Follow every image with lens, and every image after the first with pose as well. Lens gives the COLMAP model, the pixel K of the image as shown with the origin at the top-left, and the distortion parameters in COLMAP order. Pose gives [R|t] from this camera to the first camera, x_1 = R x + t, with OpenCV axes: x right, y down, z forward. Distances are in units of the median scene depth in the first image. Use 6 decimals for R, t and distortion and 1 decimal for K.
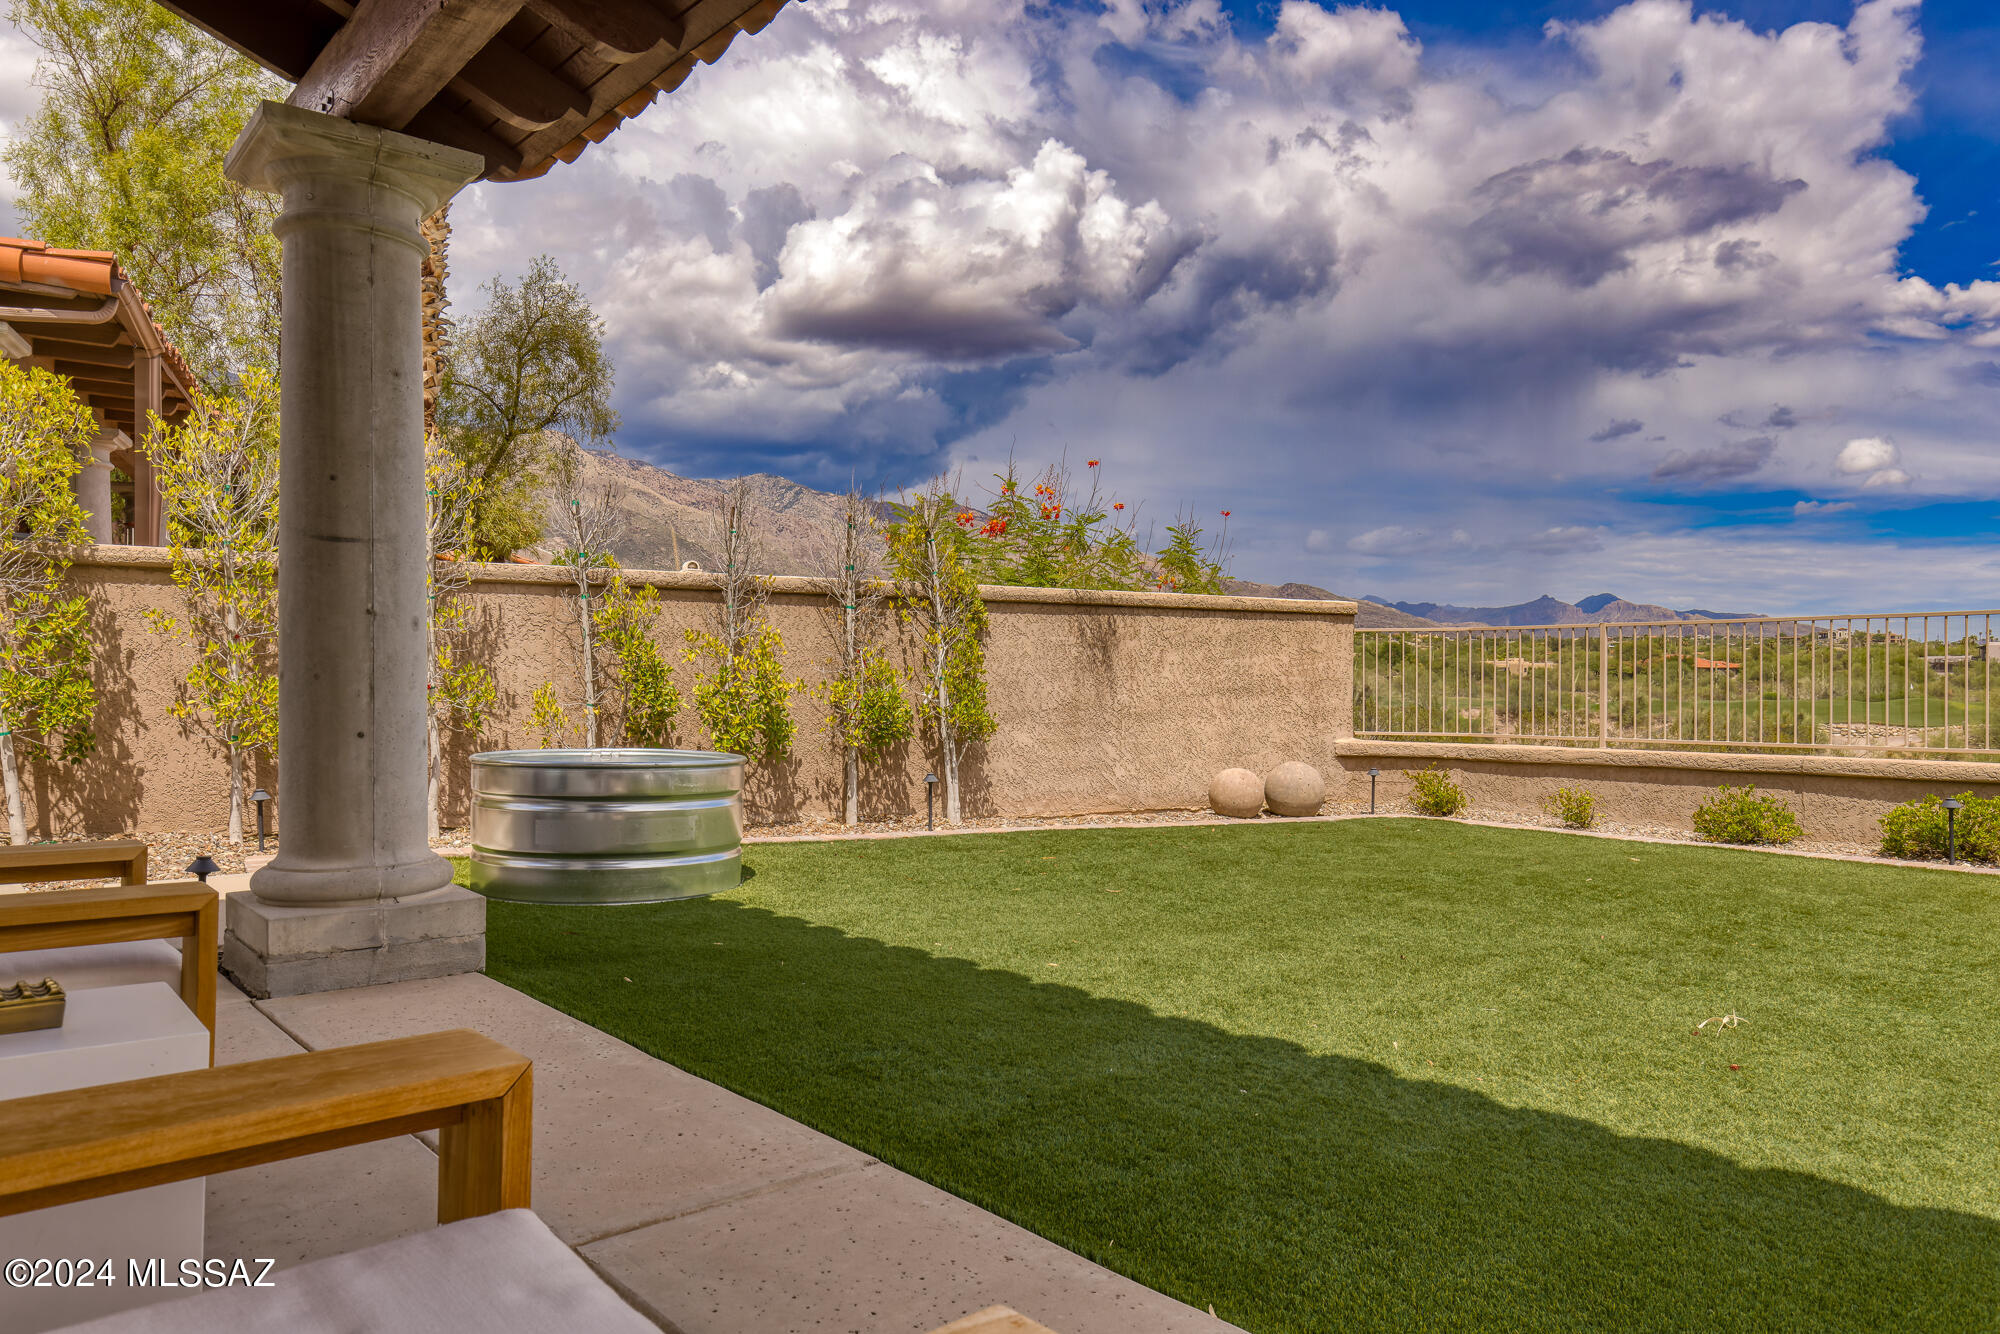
lens RADIAL K [[1343.3, 0, 1000.8], [0, 1343.3, 622.9], [0, 0, 1]] dist [-0.076124, 0.112680]
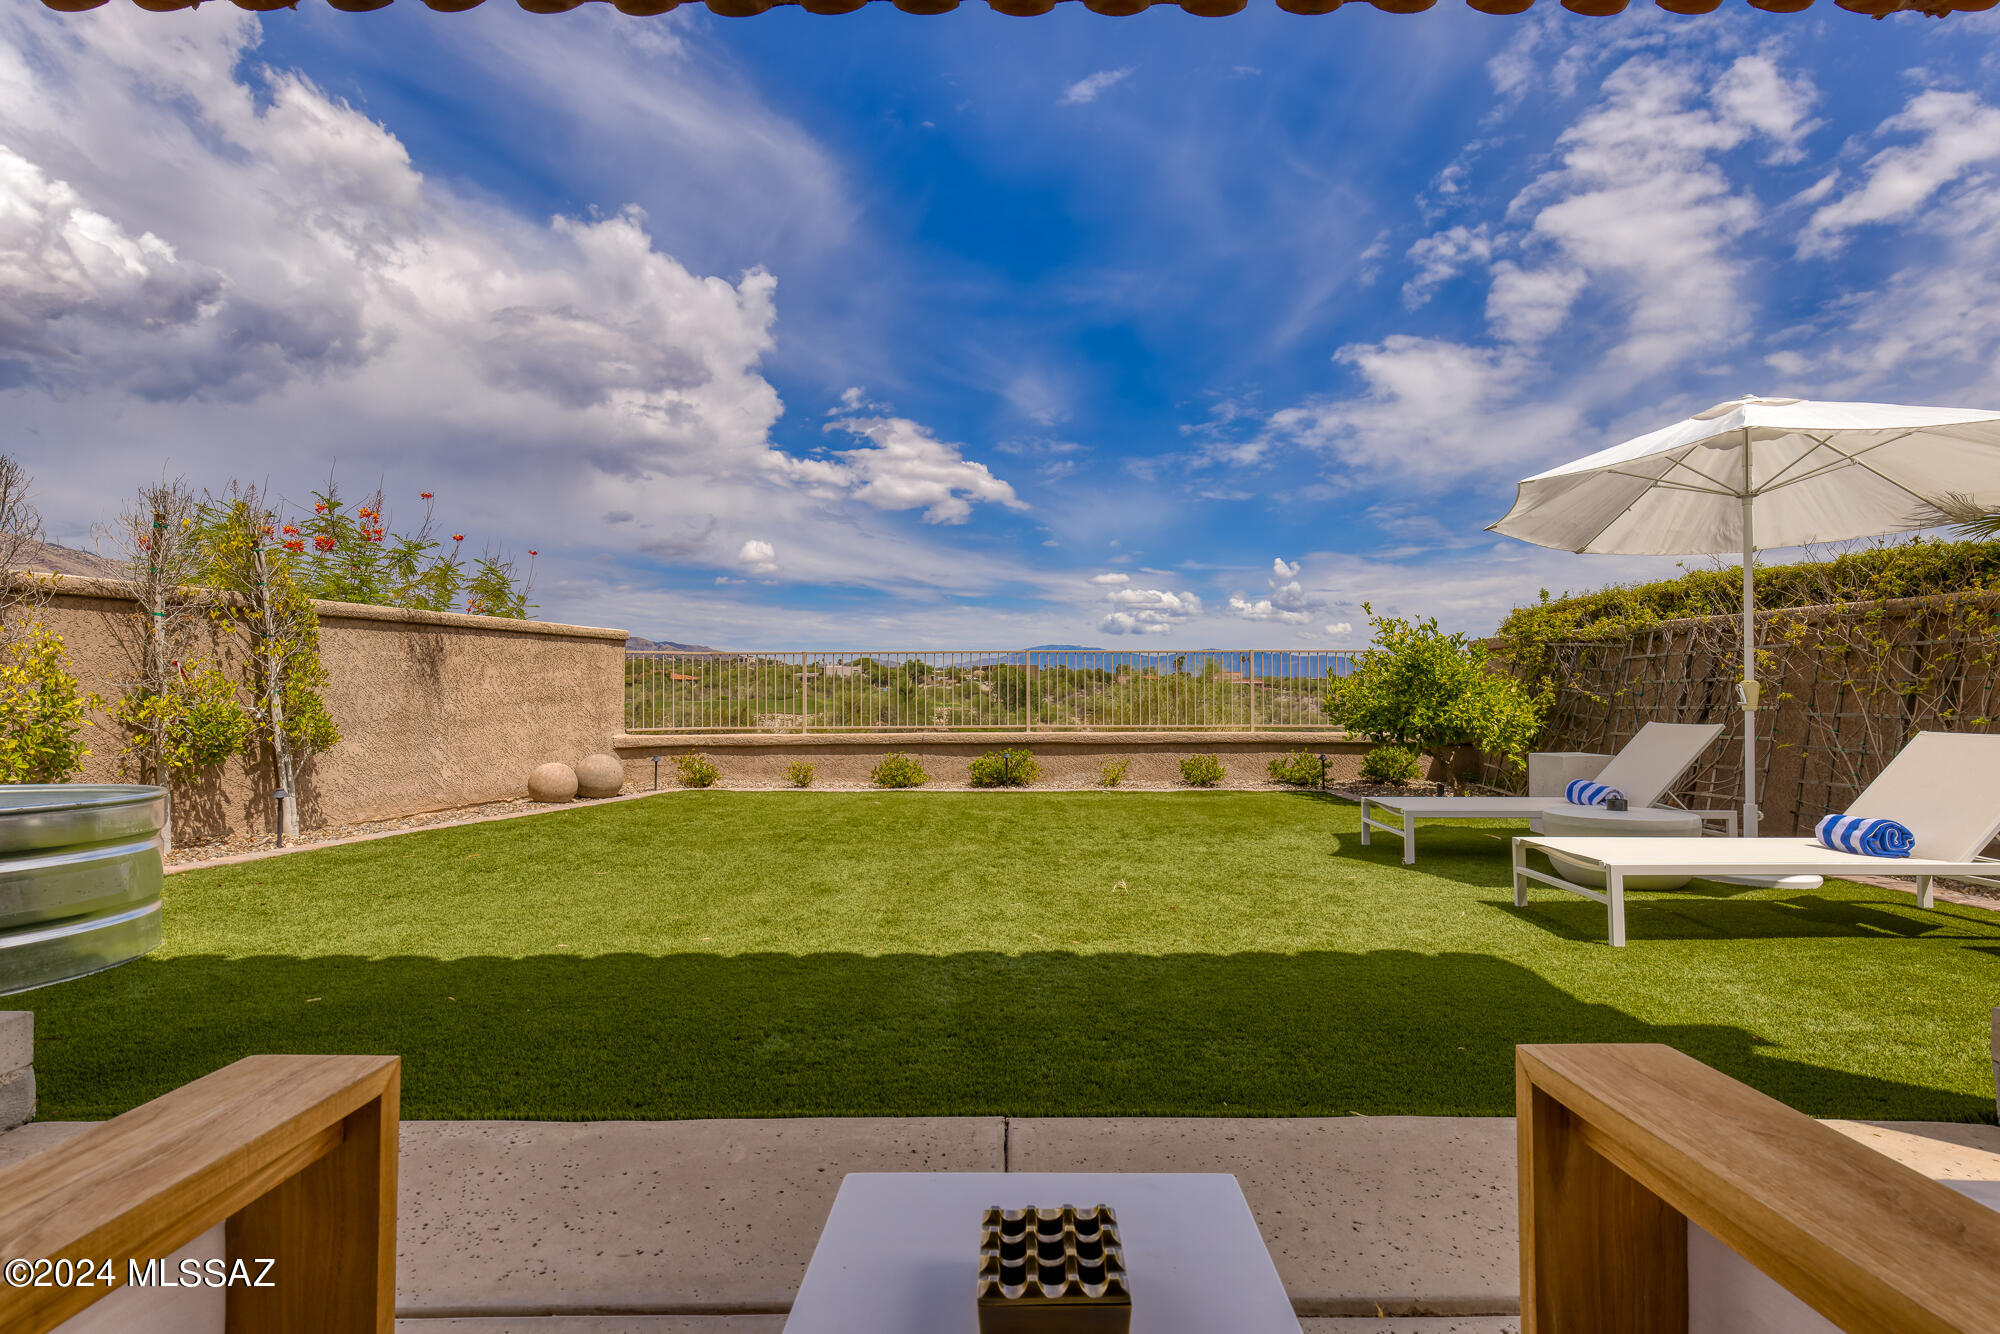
lens RADIAL K [[922.7, 0, 1000.0], [0, 922.7, 667.0], [0, 0, 1]] dist [0.016938, -0.005947]
pose [[0.648248, 0.011294, 0.761345, -0.201610], [-0.027028, 0.999601, 0.008185, 0.003076], [-0.760949, -0.025884, 0.648295, 0.142664]]
